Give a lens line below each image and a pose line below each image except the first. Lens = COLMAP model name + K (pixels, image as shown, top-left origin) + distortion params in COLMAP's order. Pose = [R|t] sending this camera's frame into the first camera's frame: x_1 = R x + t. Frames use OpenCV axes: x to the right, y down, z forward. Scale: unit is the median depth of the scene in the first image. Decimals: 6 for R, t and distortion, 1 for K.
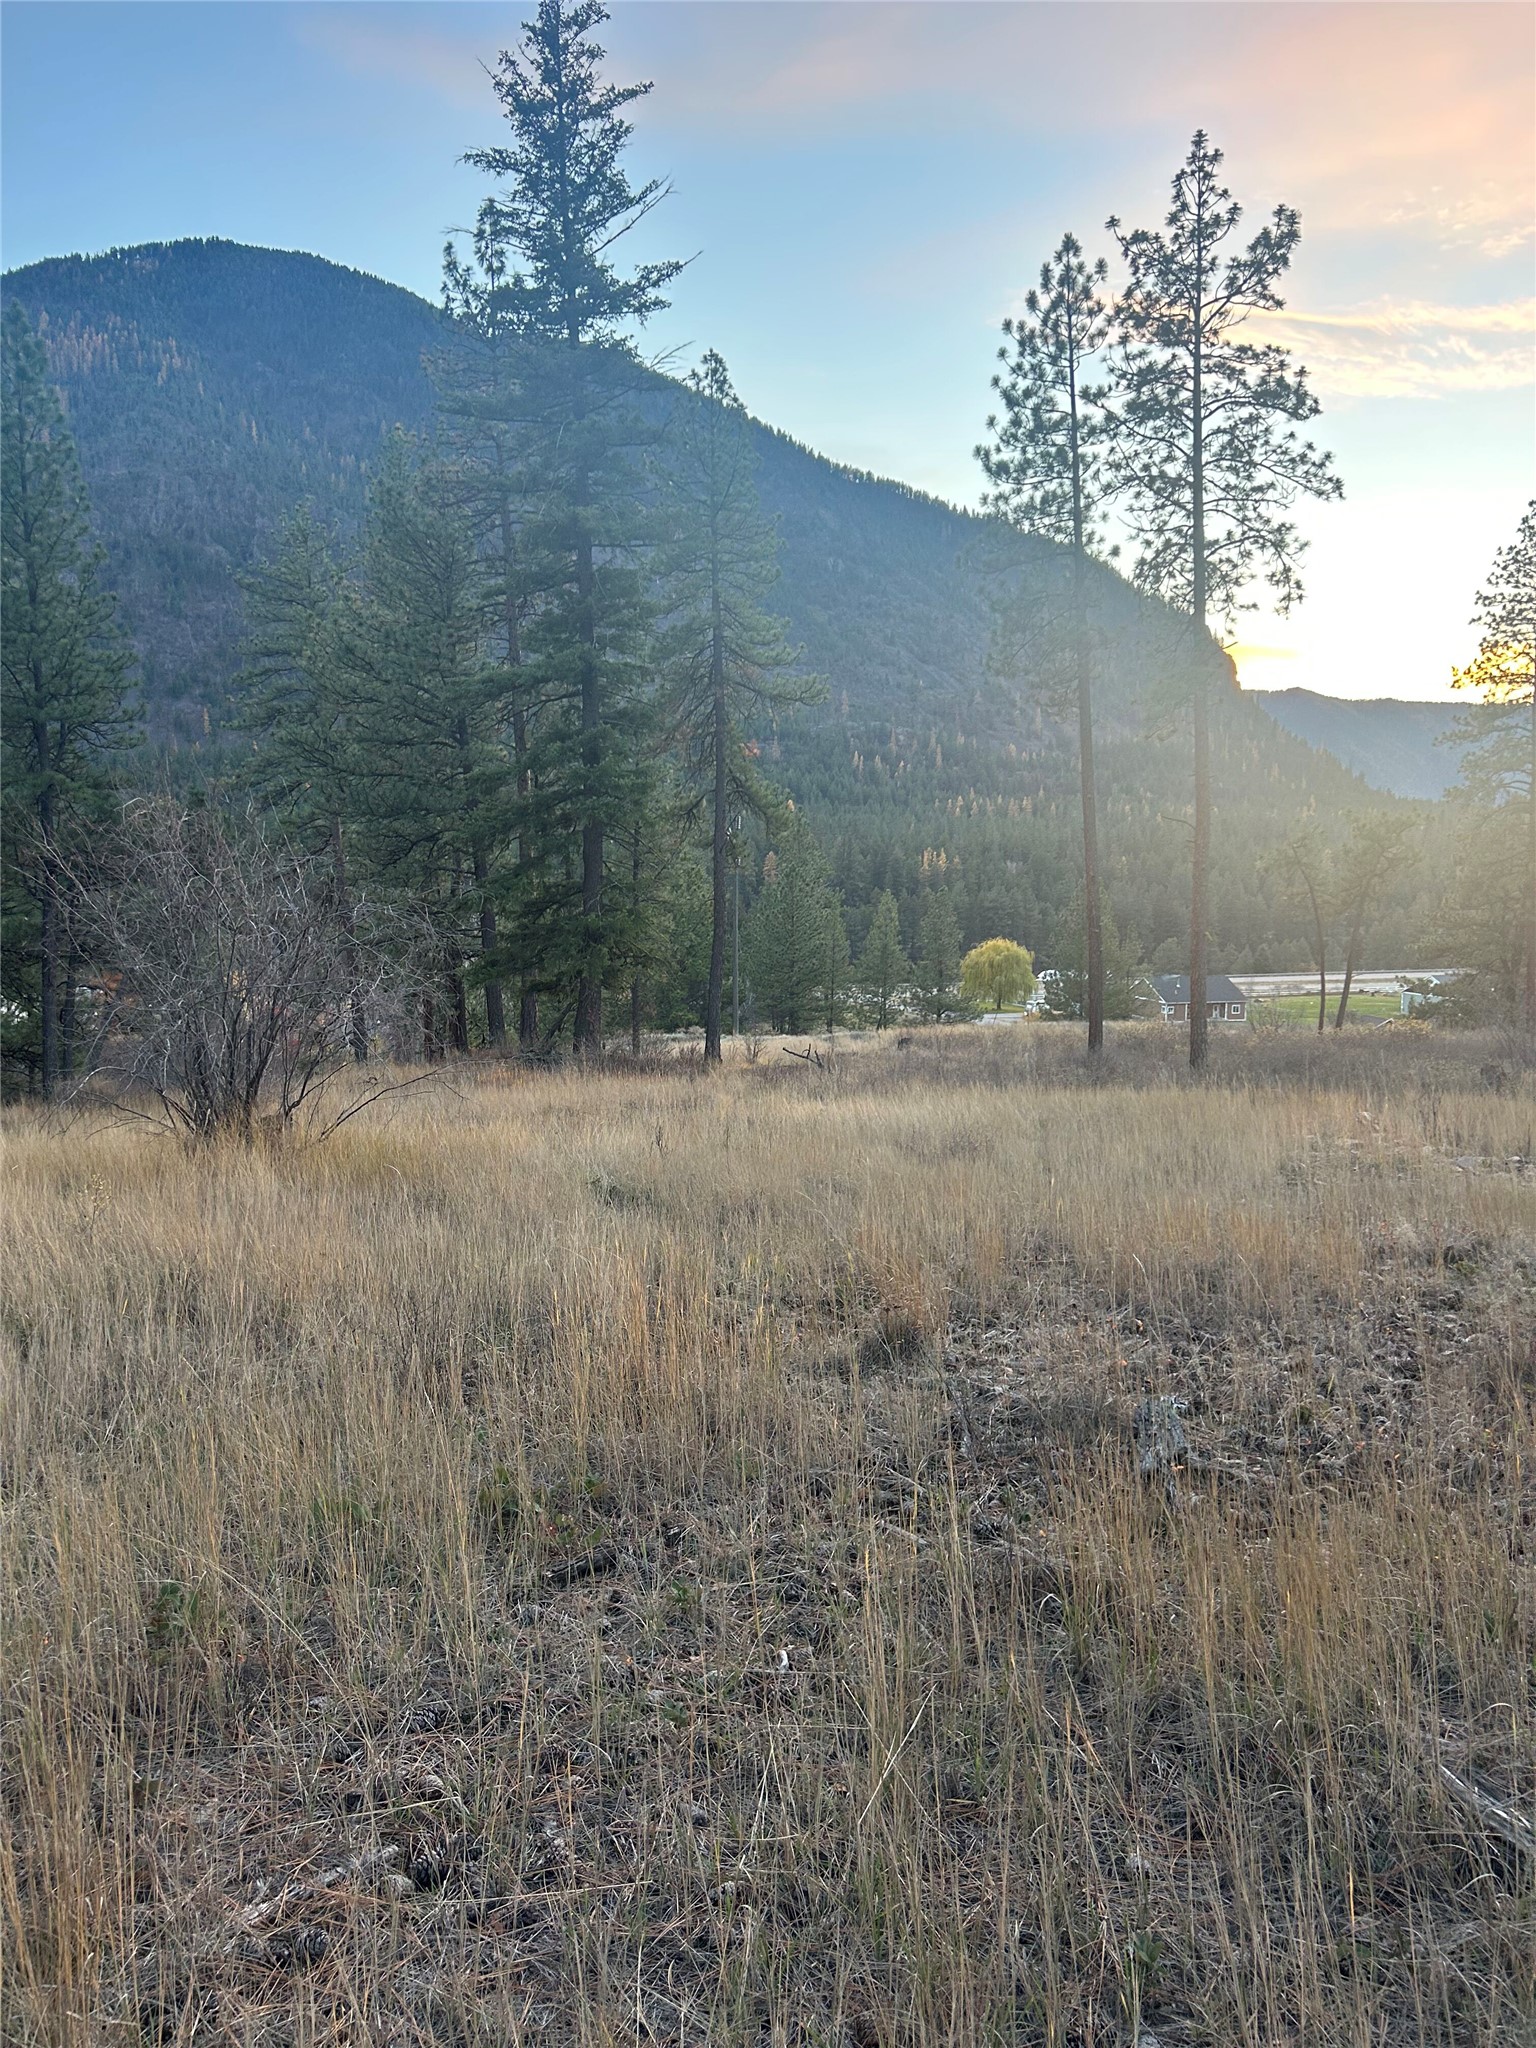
lens RADIAL K [[1531.8, 0, 760.5], [0, 1531.8, 1031.3], [0, 0, 1]] dist [0.033558, -0.035653]
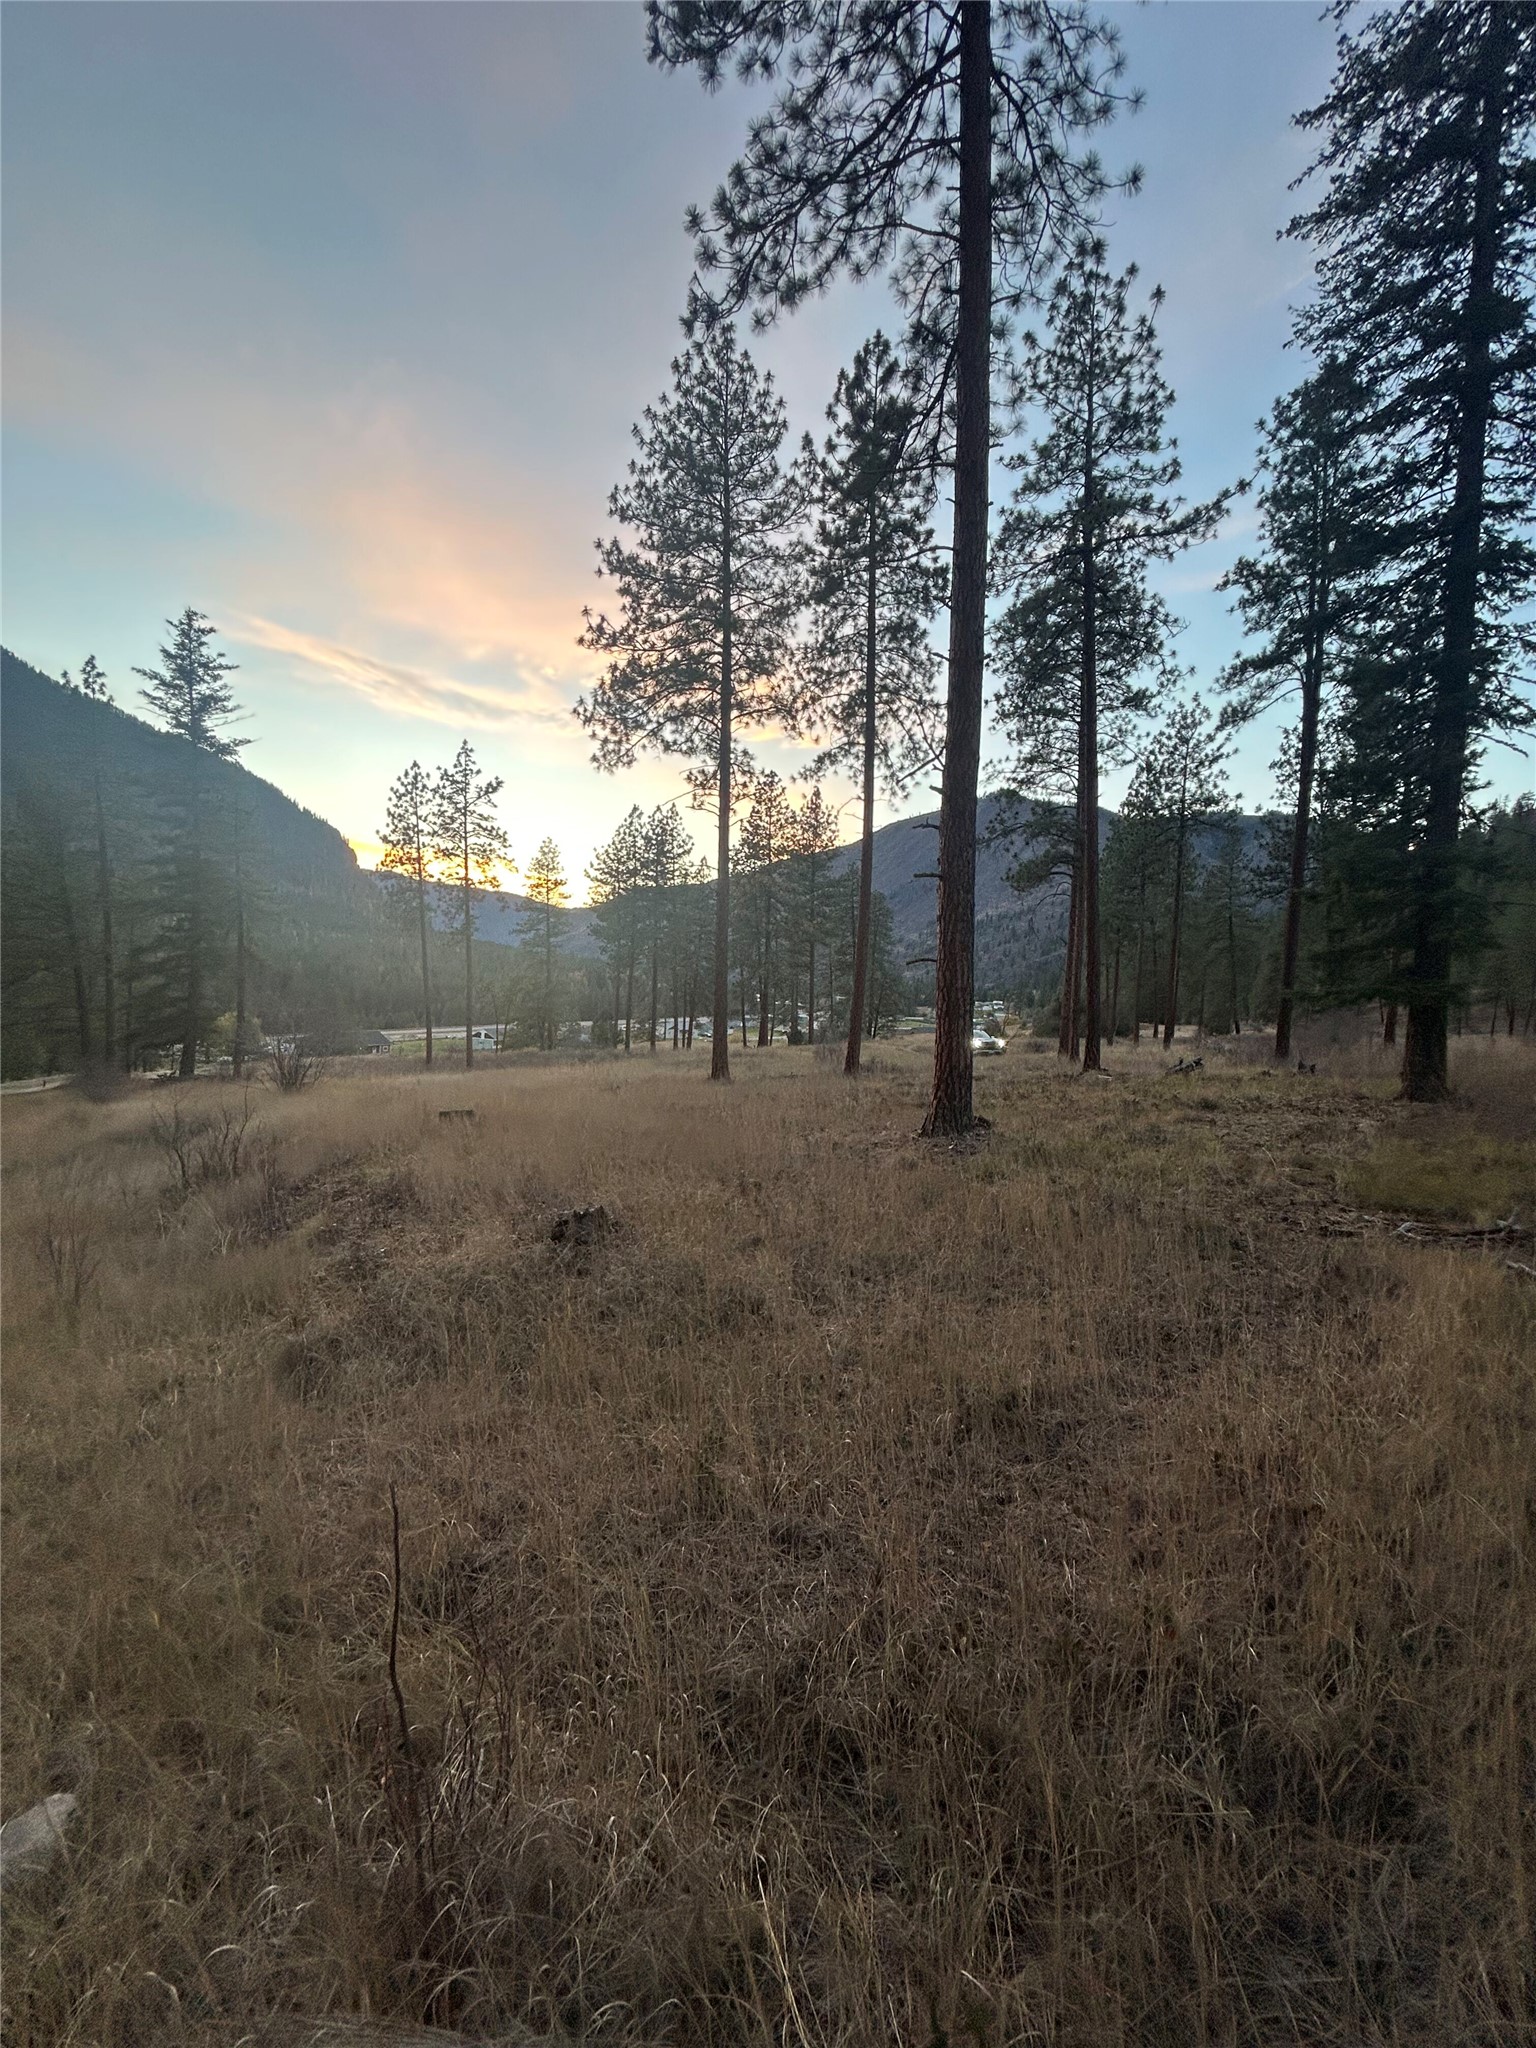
lens RADIAL K [[829.0, 0, 775.1], [0, 829.0, 1019.3], [0, 0, 1]] dist [-0.008038, 0.000099]
pose [[0.719237, -0.008692, 0.694710, -0.163619], [0.041257, 0.998692, -0.030218, 0.002890], [-0.693539, 0.050396, 0.718655, -0.209497]]
